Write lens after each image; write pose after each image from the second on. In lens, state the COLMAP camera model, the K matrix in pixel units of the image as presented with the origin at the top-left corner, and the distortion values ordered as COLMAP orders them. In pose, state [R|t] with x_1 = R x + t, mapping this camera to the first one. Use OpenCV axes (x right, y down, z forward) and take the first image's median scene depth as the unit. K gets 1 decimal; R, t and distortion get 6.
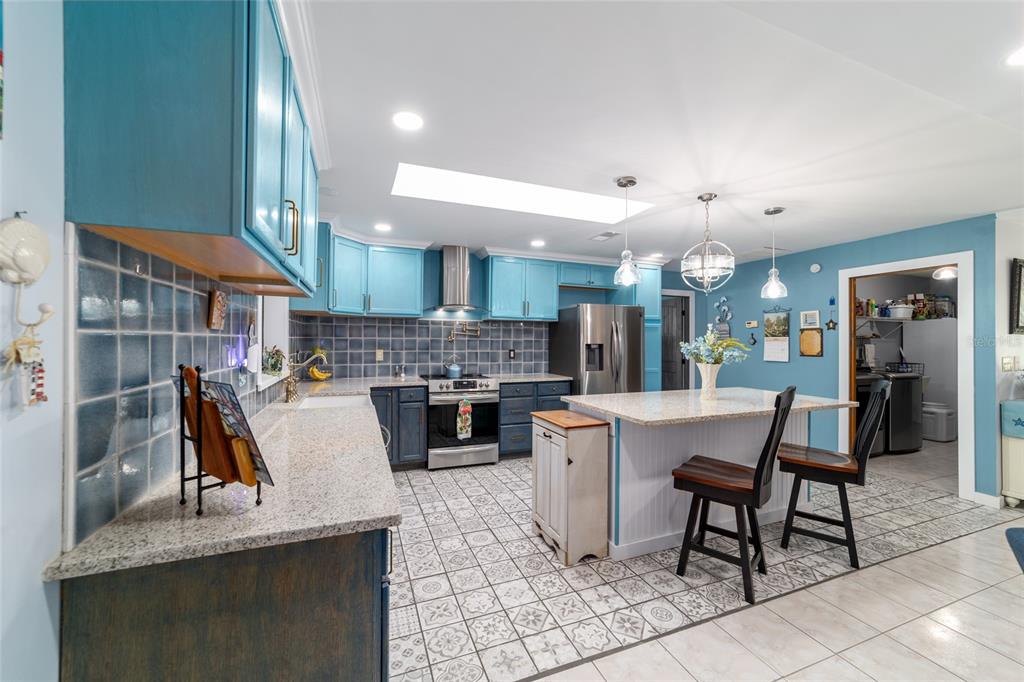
lens RADIAL K [[391.7, 0, 508.7], [0, 391.7, 338.0], [0, 0, 1]] dist [-0.013943, 0.006252]
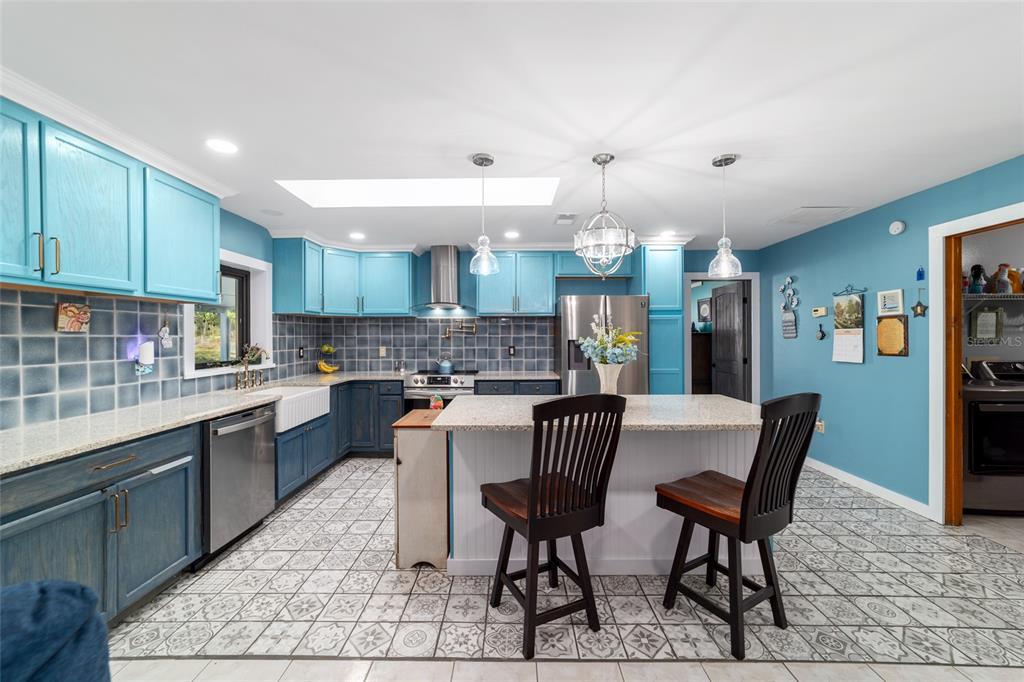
lens RADIAL K [[391.7, 0, 507.8], [0, 391.7, 338.1], [0, 0, 1]] dist [-0.013943, 0.006252]
pose [[0.929675, -0.008404, -0.368286, 0.433924], [0.011336, 0.999919, 0.005800, 0.004266], [0.368207, -0.009567, 0.929695, 0.114324]]
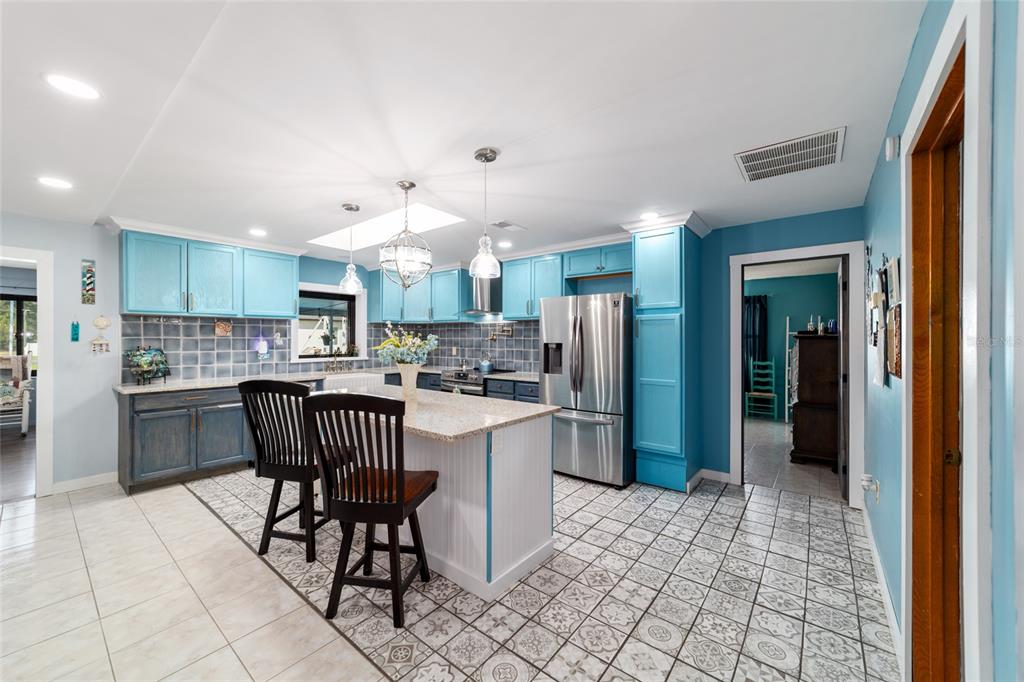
lens RADIAL K [[391.7, 0, 506.7], [0, 391.7, 338.3], [0, 0, 1]] dist [-0.013943, 0.006252]
pose [[0.500285, -0.007292, -0.865830, 1.006583], [0.006152, 0.999969, -0.004867, 0.008667], [0.865839, -0.002891, 0.500315, 0.515587]]
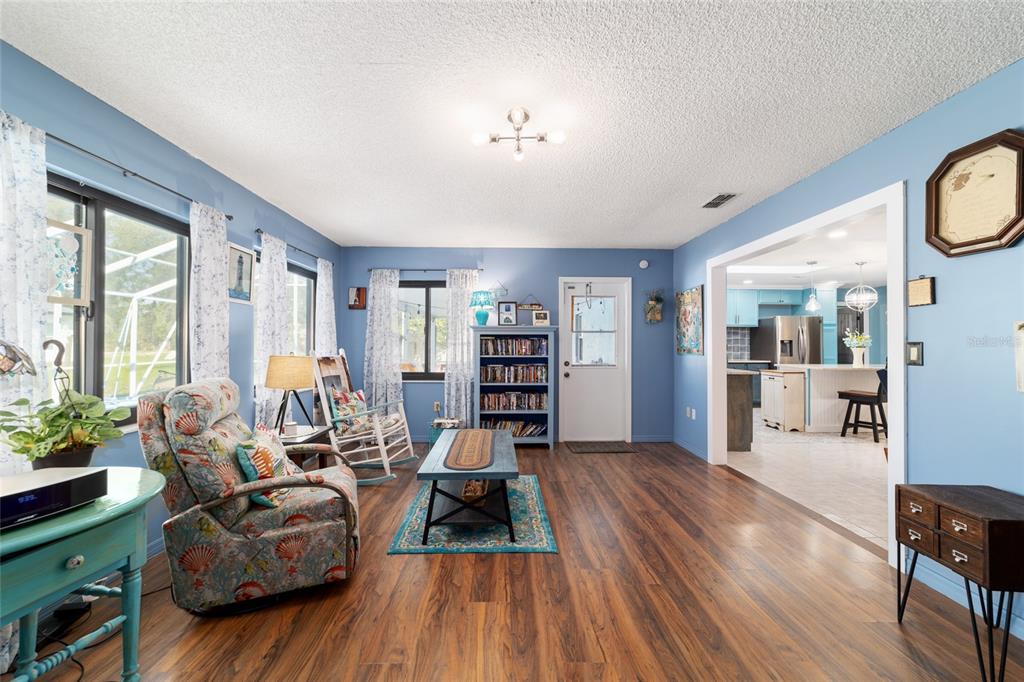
lens RADIAL K [[391.7, 0, 509.4], [0, 391.7, 341.1], [0, 0, 1]] dist [-0.013943, 0.006252]
pose [[0.940913, -0.006441, -0.338587, -0.349542], [0.004805, 0.999972, -0.005671, 0.024419], [0.338614, 0.003709, 0.940918, -1.014796]]
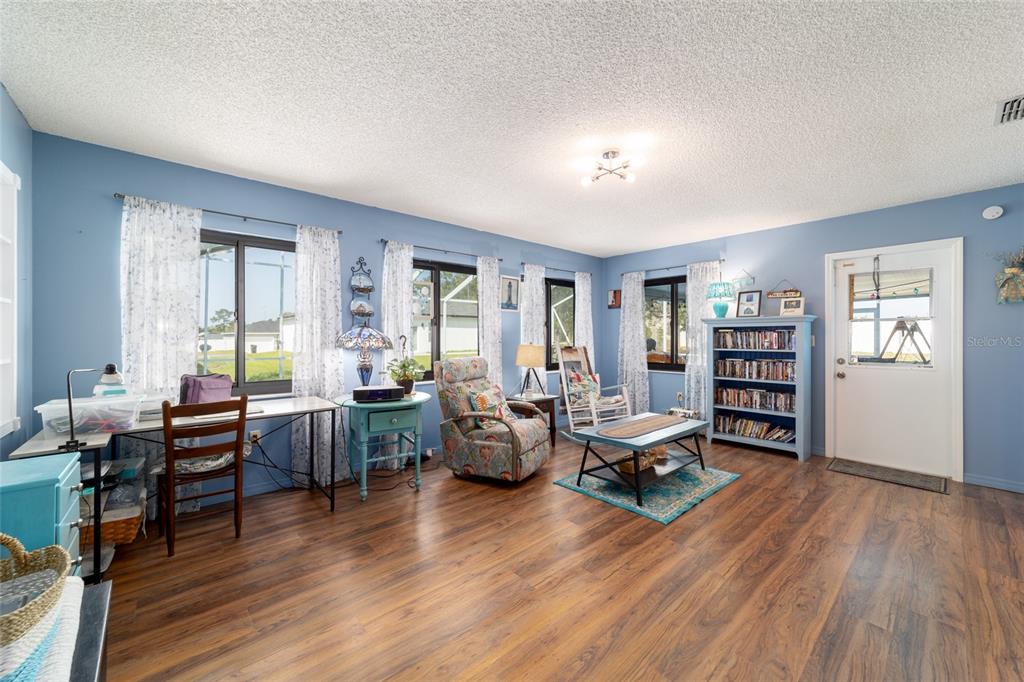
lens RADIAL K [[391.7, 0, 512.9], [0, 391.7, 337.7], [0, 0, 1]] dist [-0.013943, 0.006252]
pose [[0.358430, -0.005549, -0.933540, 0.009194], [0.006441, 0.999973, -0.003471, 0.028191], [0.933535, -0.004769, 0.358456, -0.914331]]
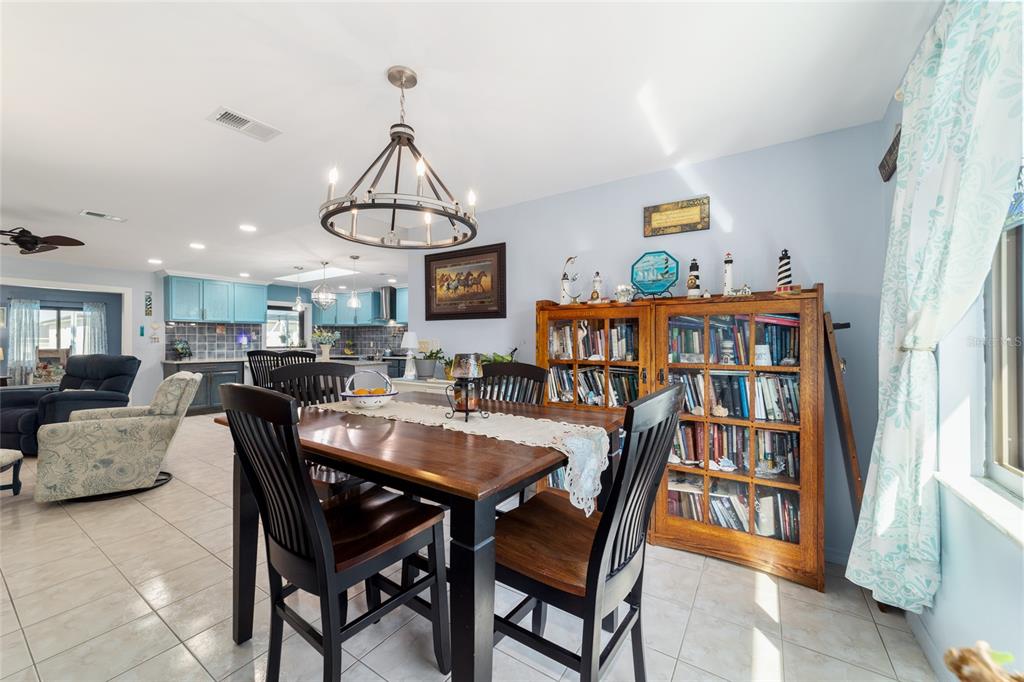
lens RADIAL K [[391.7, 0, 504.0], [0, 391.7, 336.6], [0, 0, 1]] dist [-0.013943, 0.006252]
pose [[0.575036, -0.019023, -0.817907, 1.893375], [0.012026, 0.999818, -0.014799, 0.046416], [0.818040, -0.001326, 0.575160, 0.414095]]
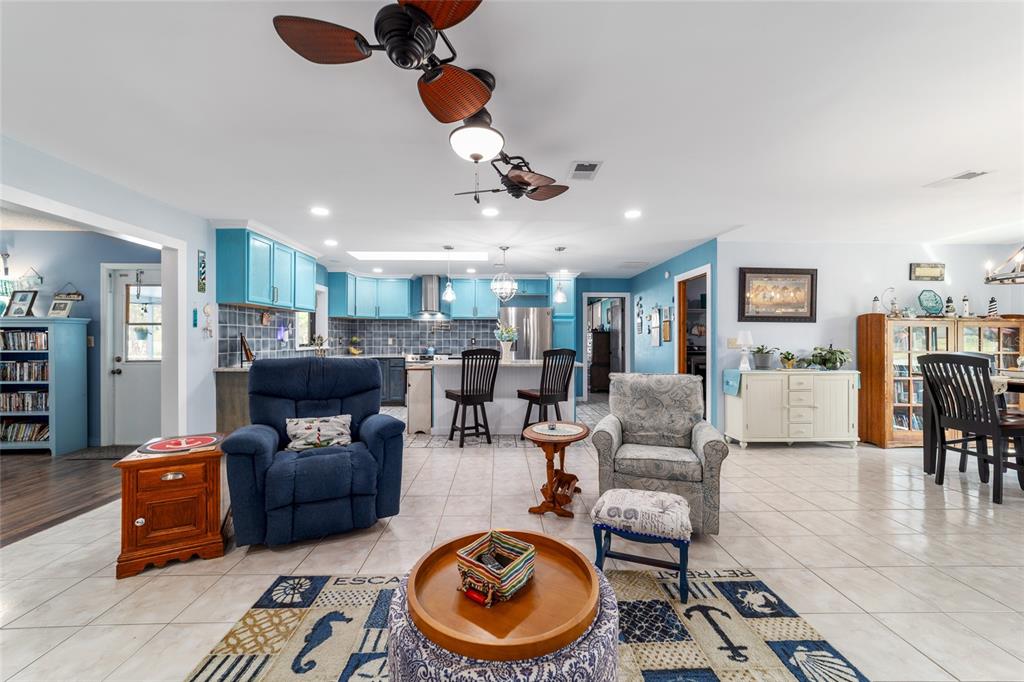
lens RADIAL K [[391.7, 0, 505.7], [0, 391.7, 336.8], [0, 0, 1]] dist [-0.013943, 0.006252]
pose [[0.940460, -0.006607, -0.339841, 0.783129], [0.005940, 0.999978, -0.003003, 0.034663], [0.339854, 0.000805, 0.940478, -0.473061]]
